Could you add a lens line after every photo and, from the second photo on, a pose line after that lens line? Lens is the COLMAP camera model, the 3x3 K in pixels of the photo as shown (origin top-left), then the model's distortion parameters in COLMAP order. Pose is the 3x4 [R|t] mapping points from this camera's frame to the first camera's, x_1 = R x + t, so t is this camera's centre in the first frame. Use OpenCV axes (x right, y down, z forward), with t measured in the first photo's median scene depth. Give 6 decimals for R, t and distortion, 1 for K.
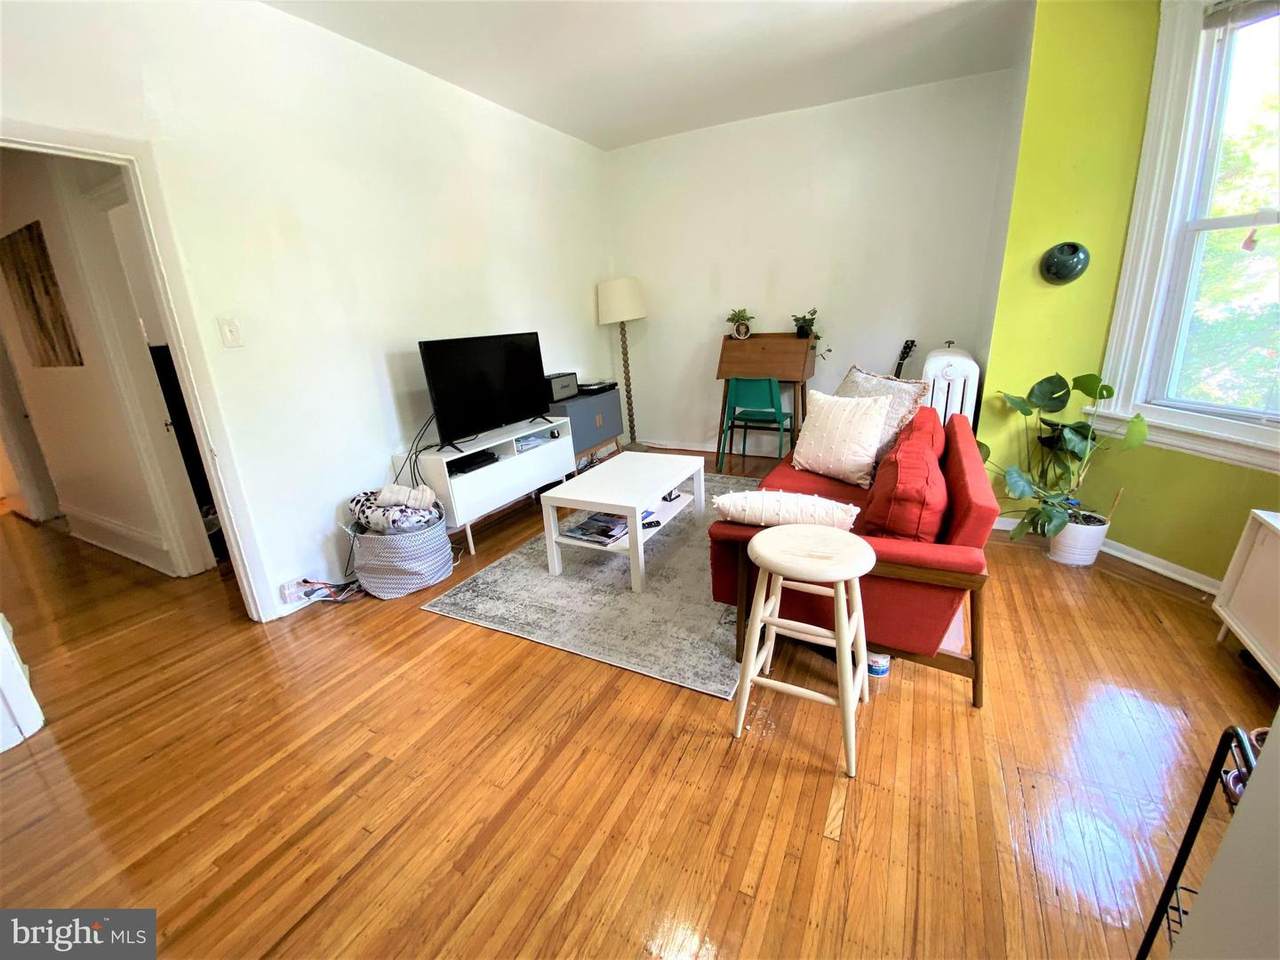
lens RADIAL K [[515.3, 0, 644.2], [0, 515.3, 475.0], [0, 0, 1]] dist [0.024503, -0.024673]
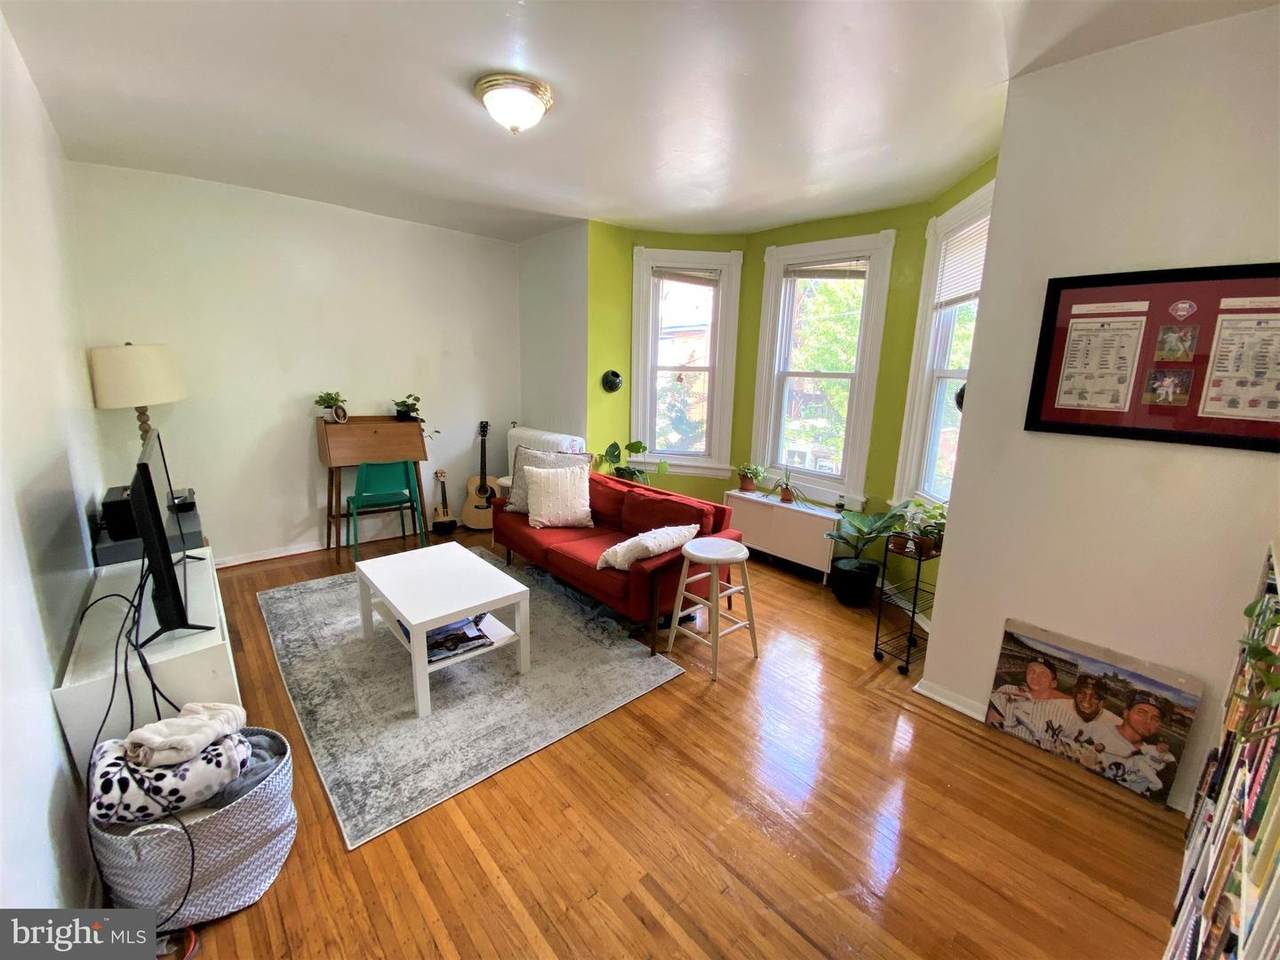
lens RADIAL K [[515.3, 0, 644.2], [0, 515.3, 475.0], [0, 0, 1]] dist [0.024503, -0.024673]
pose [[0.348292, -0.126963, 0.928748, -0.843833], [0.231786, 0.971683, 0.045909, -0.152731], [-0.908278, 0.199281, 0.367857, 0.313269]]
